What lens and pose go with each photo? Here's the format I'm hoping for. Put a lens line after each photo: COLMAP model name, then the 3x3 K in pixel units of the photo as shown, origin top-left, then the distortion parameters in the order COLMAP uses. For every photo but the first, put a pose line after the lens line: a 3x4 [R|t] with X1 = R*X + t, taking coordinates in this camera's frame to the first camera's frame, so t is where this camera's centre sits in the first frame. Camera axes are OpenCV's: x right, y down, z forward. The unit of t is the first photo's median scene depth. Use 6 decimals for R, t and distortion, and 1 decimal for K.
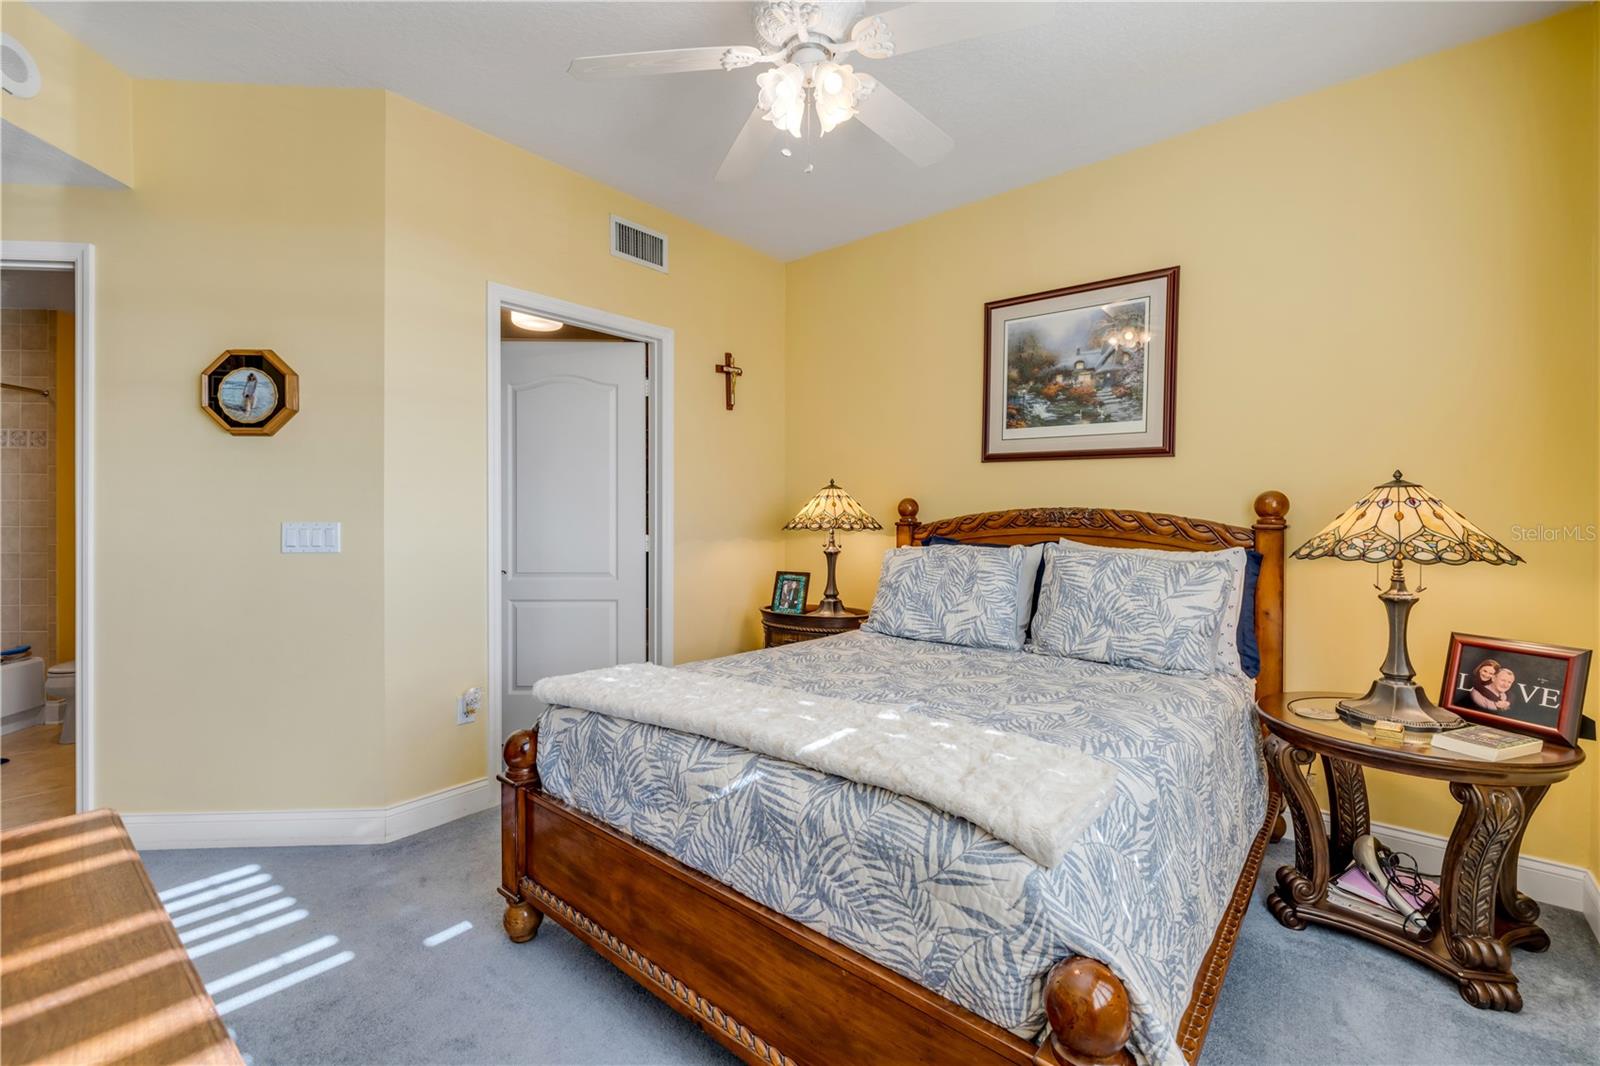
lens RADIAL K [[672.0, 0, 801.7], [0, 672.0, 521.9], [0, 0, 1]] dist [-0.038406, 0.000124]
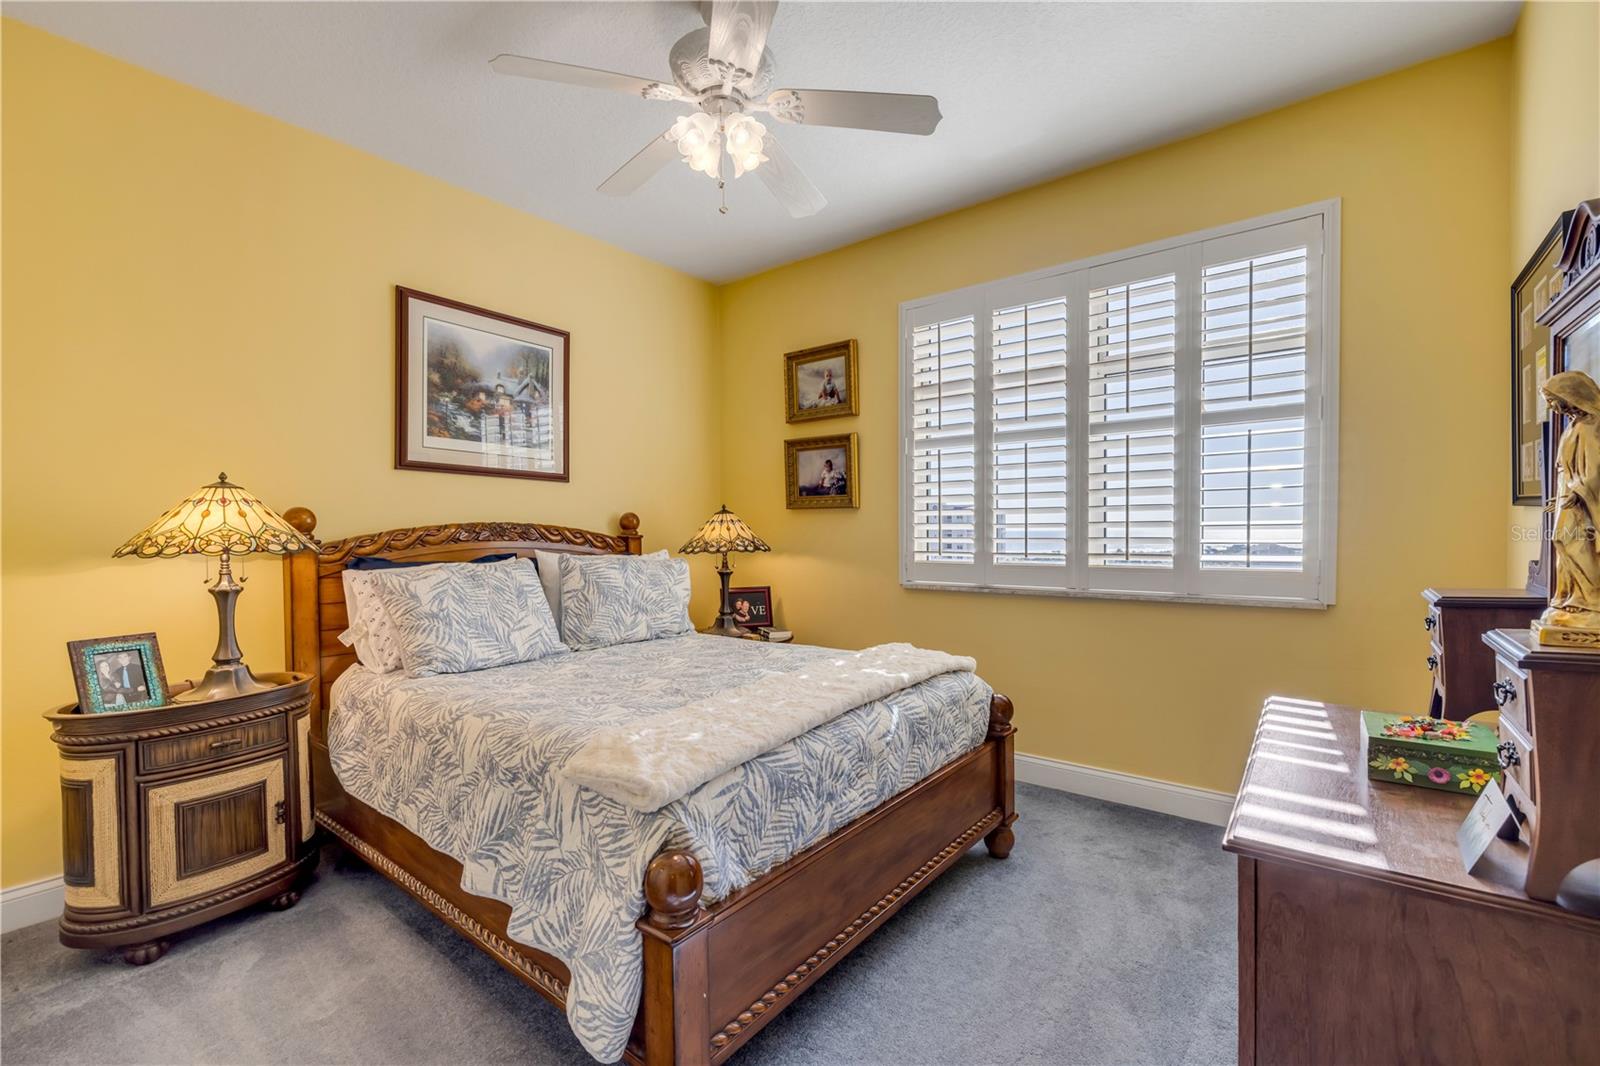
lens RADIAL K [[683.4, 0, 803.2], [0, 683.4, 521.3], [0, 0, 1]] dist [0.000525, 0.000376]
pose [[-0.043490, -0.004111, 0.999045, -0.695937], [-0.000520, 0.999991, 0.004092, -0.025431], [-0.999054, -0.000342, -0.043492, 0.548451]]
